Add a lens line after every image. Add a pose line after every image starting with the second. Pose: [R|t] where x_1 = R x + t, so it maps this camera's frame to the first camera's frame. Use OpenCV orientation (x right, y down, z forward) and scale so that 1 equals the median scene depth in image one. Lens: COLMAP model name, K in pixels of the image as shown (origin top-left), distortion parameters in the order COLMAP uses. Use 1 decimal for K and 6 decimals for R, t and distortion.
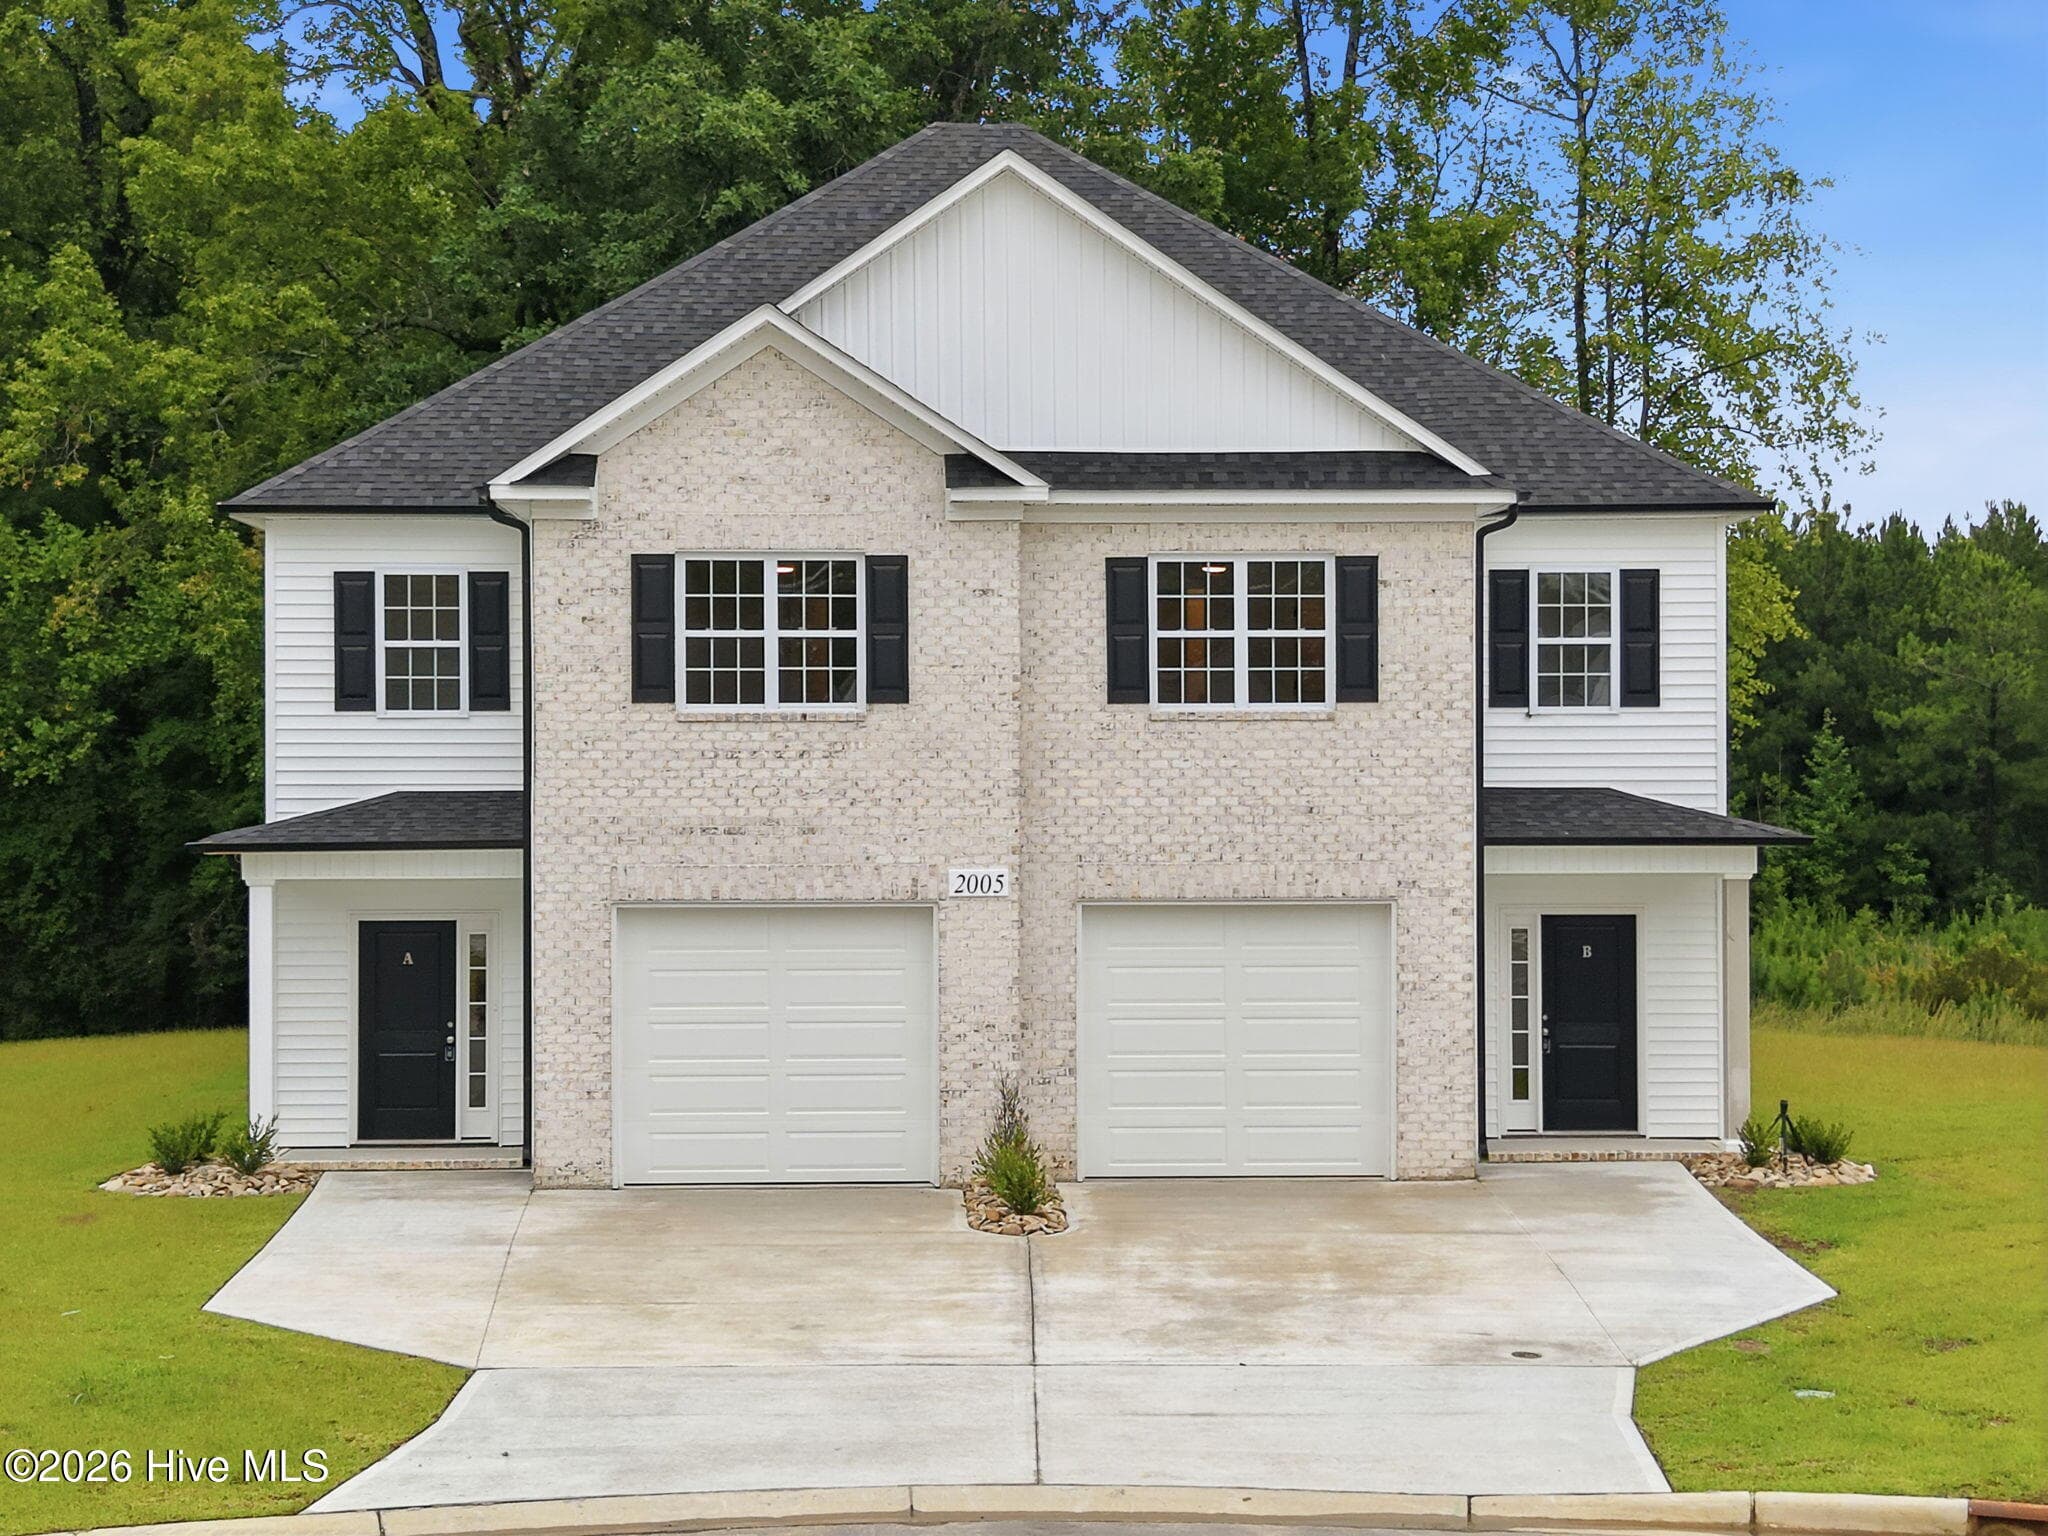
lens RADIAL K [[3720.1, 0, 1021.2], [0, 3720.1, 766.6], [0, 0, 1]] dist [0.163948, 0.000000]
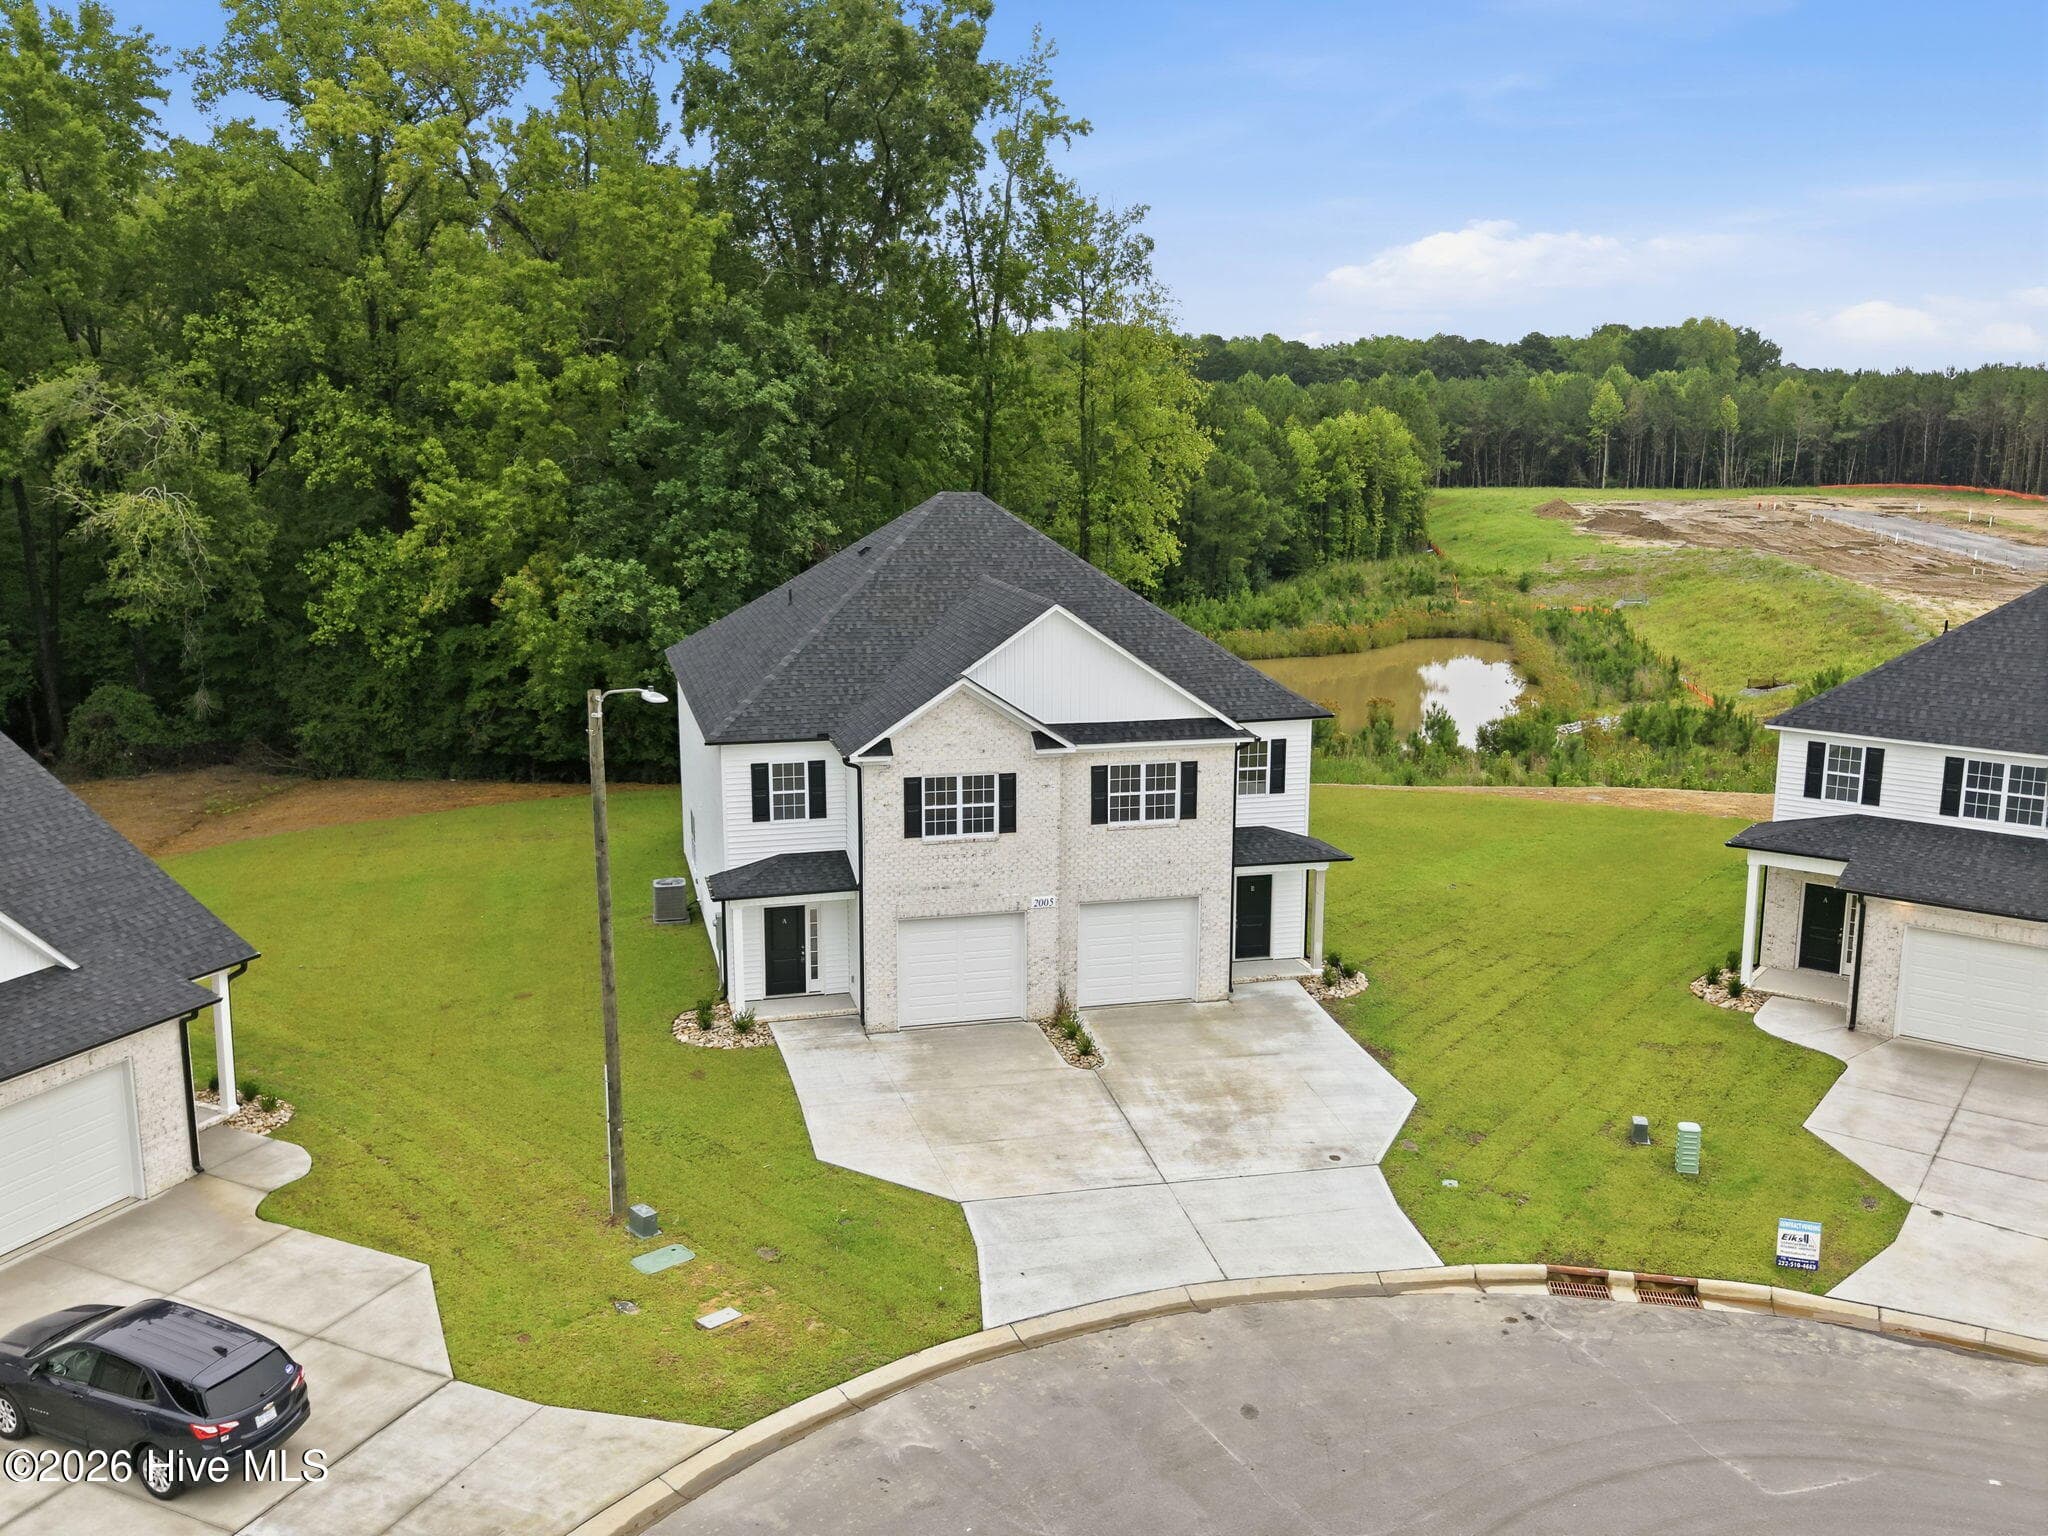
lens RADIAL K [[1823.4, 0, 1022.4], [0, 1823.4, 723.7], [0, 0, 1]] dist [0.069993, -0.139646]
pose [[0.976237, -0.031397, 0.214420, -0.275743], [-0.008116, 0.983457, 0.180957, -0.298518], [-0.216555, -0.178397, 0.959833, -0.127249]]
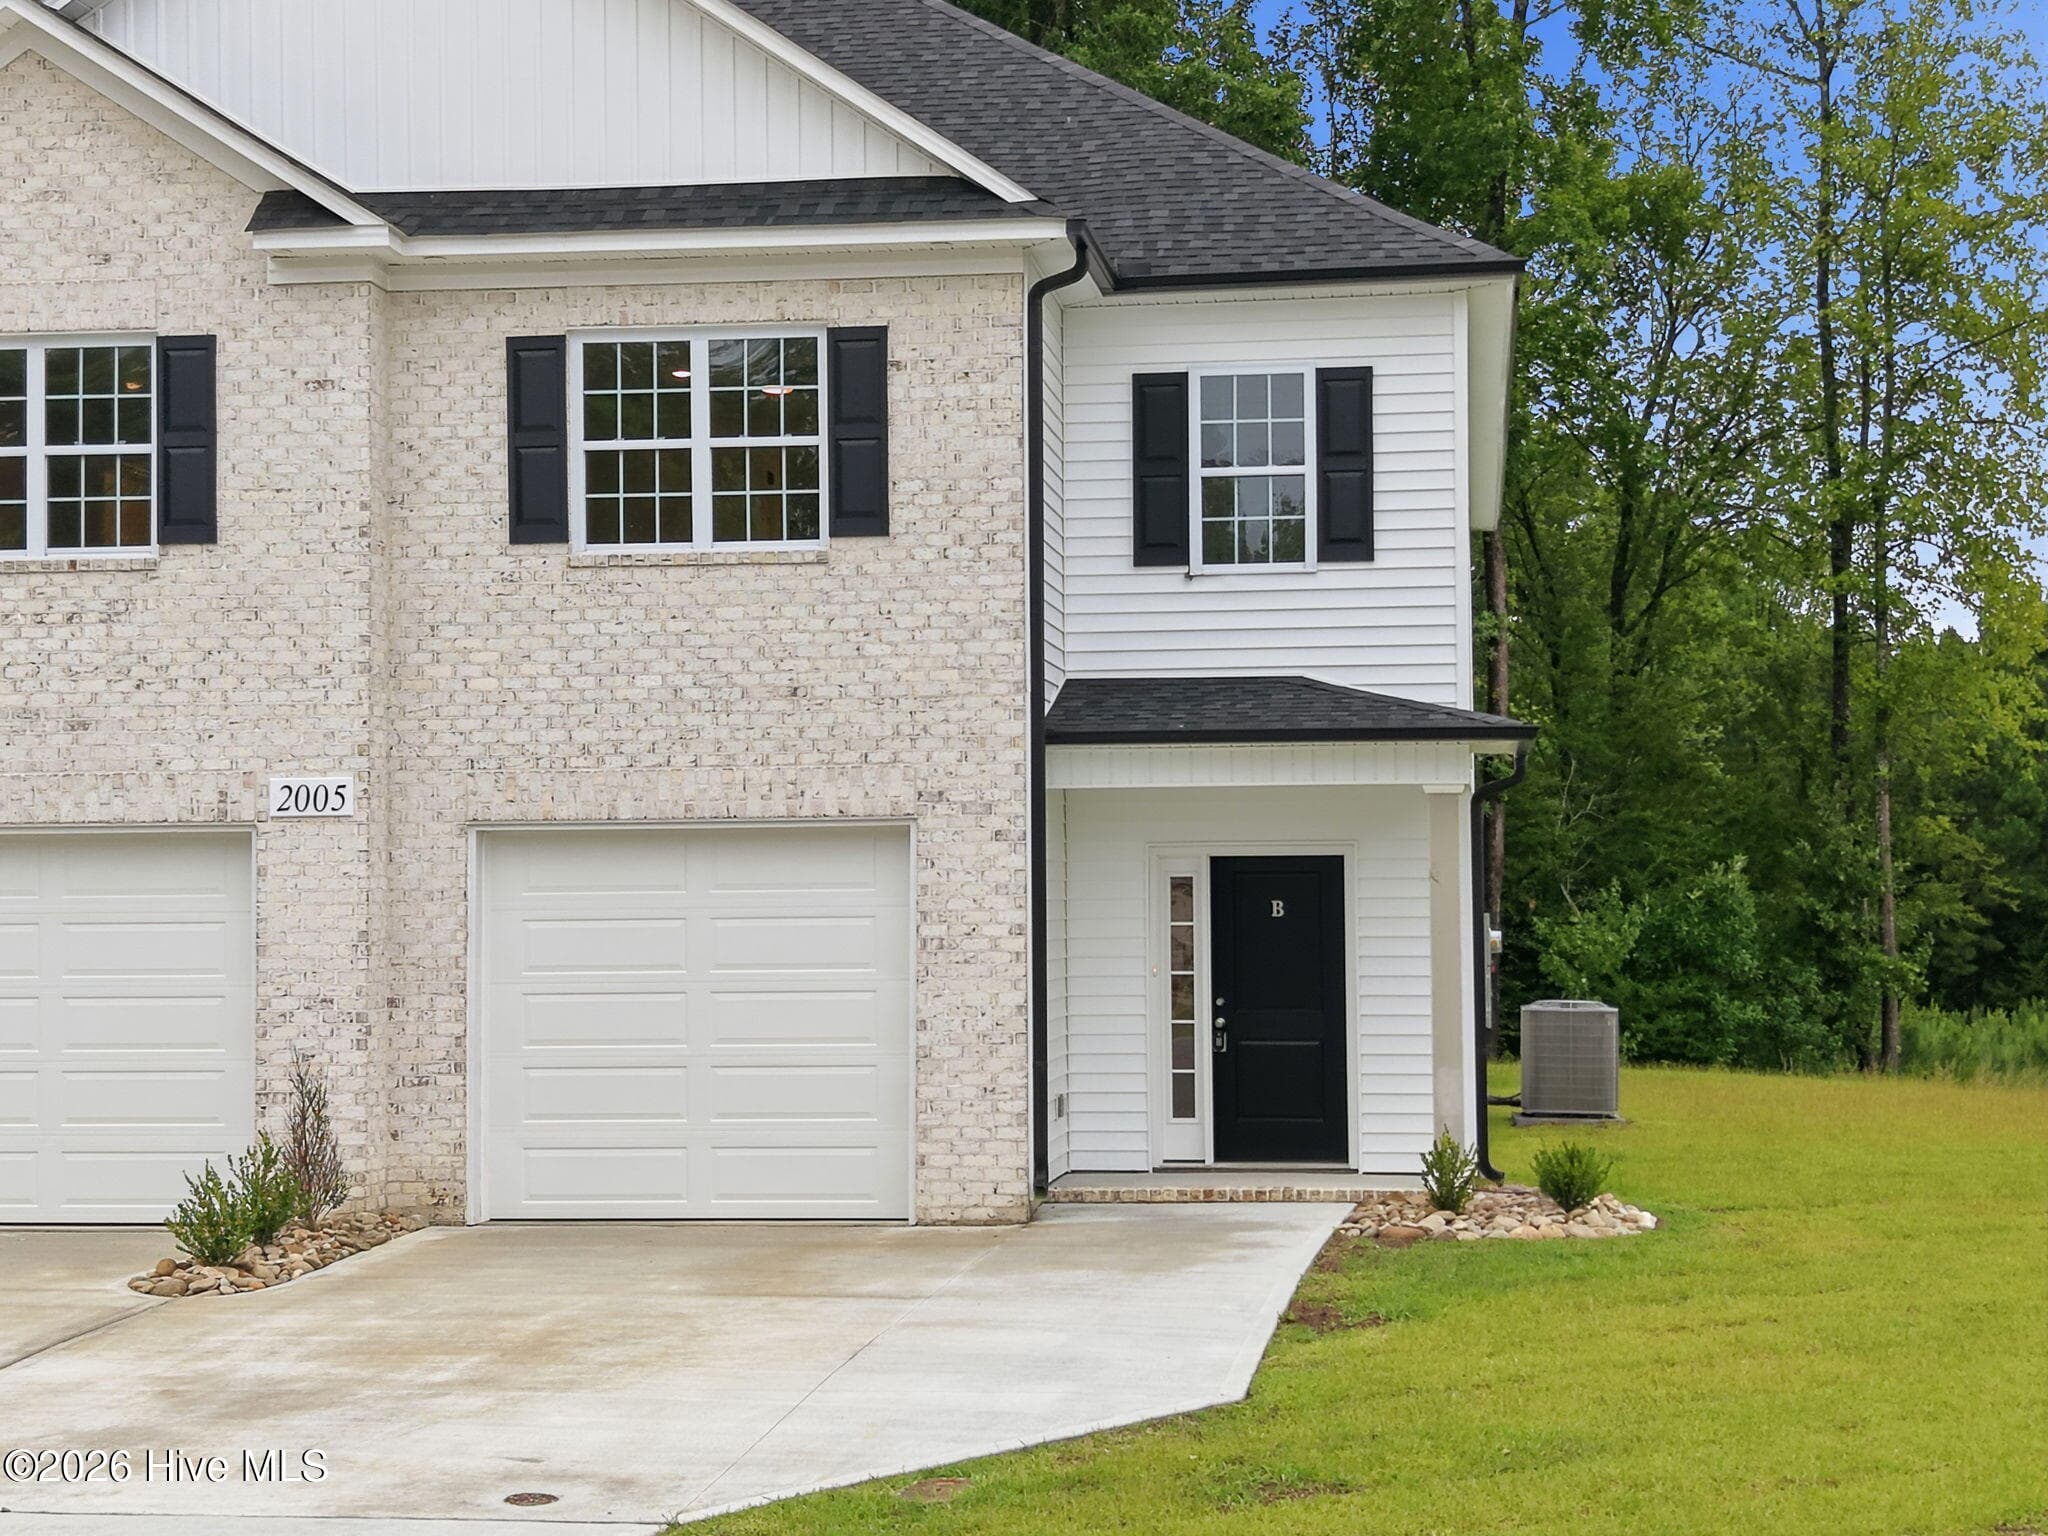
lens RADIAL K [[3403.7, 0, 1029.4], [0, 3403.7, 769.5], [0, 0, 1]] dist [0.127185, 0.000000]
pose [[0.985705, -0.011142, -0.168113, 0.228855], [0.004583, 0.999215, -0.039356, 0.051657], [0.168420, 0.038023, 0.984982, 0.380848]]
